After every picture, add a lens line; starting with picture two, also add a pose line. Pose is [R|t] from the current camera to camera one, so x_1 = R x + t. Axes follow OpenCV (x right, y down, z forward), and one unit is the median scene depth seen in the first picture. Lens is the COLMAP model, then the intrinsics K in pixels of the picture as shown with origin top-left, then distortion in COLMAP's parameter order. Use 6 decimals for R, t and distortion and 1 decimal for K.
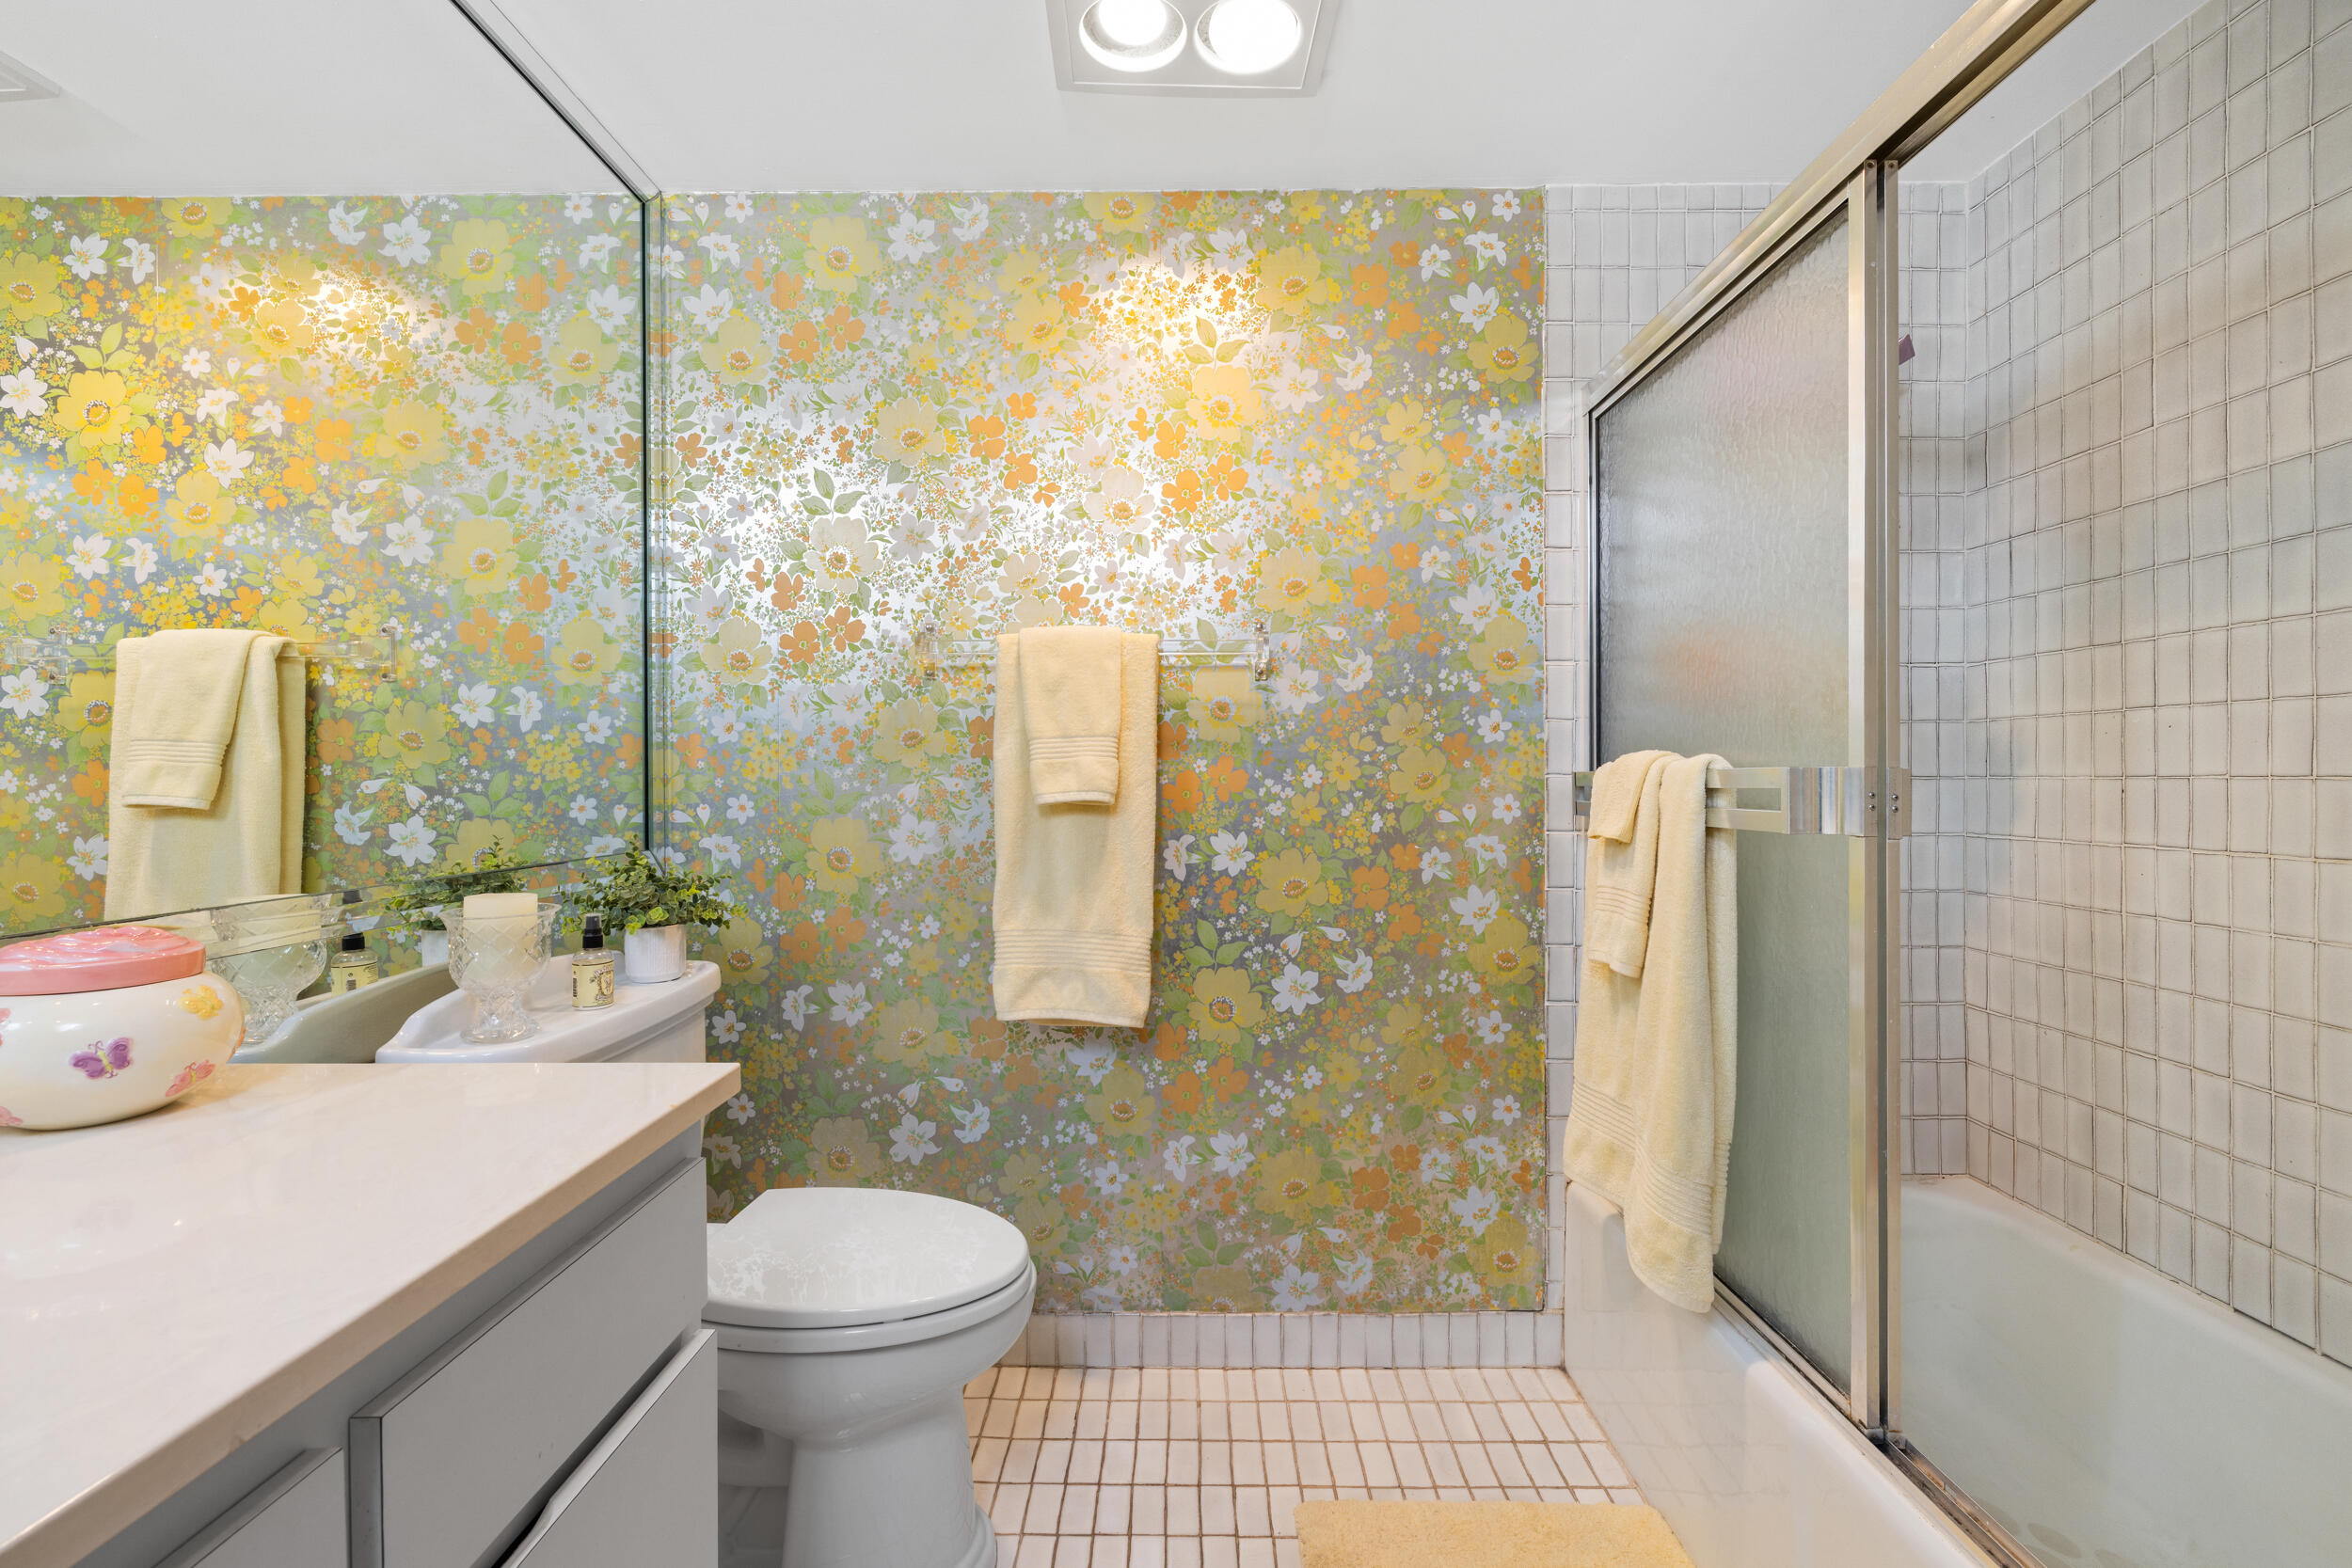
lens RADIAL K [[988.7, 0, 1179.2], [0, 988.7, 777.1], [0, 0, 1]] dist [-0.004467, 0.001395]
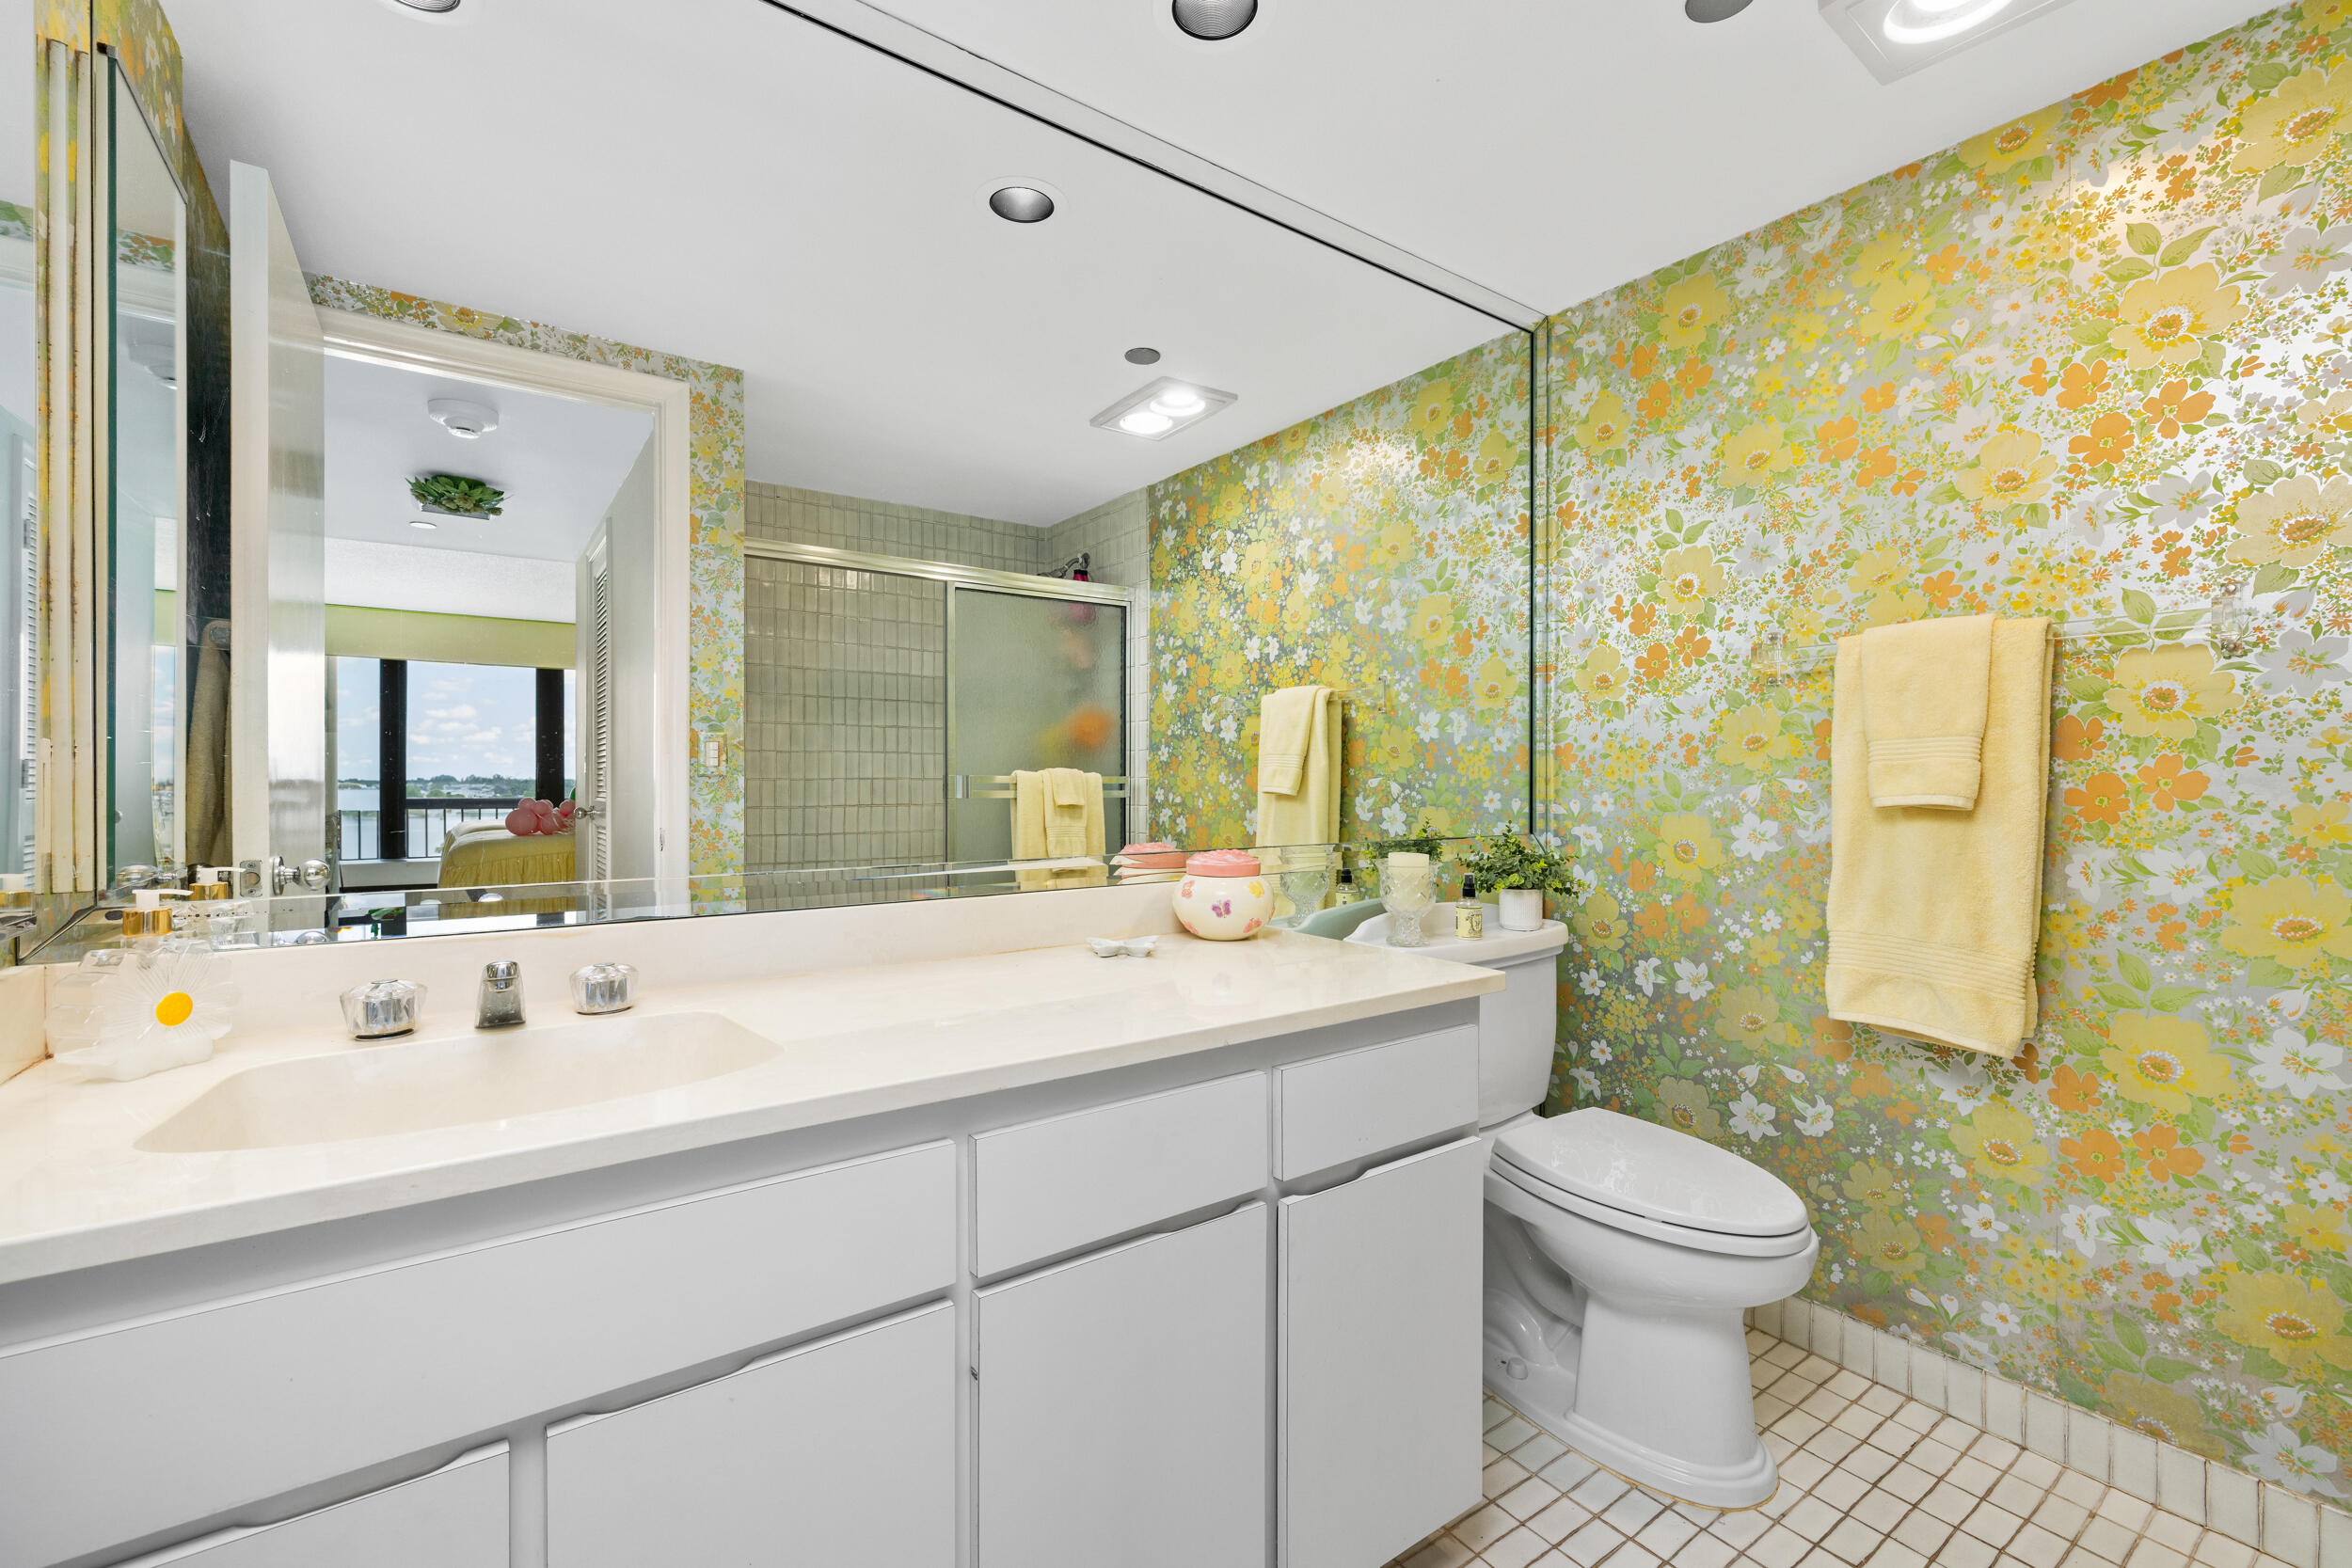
lens RADIAL K [[988.7, 0, 1171.2], [0, 988.7, 781.7], [0, 0, 1]] dist [-0.004467, 0.001395]
pose [[0.583183, 0.008461, -0.812296, 0.229378], [-0.003635, 0.999963, 0.007806, -0.002781], [0.812332, -0.001599, 0.583193, -0.134843]]
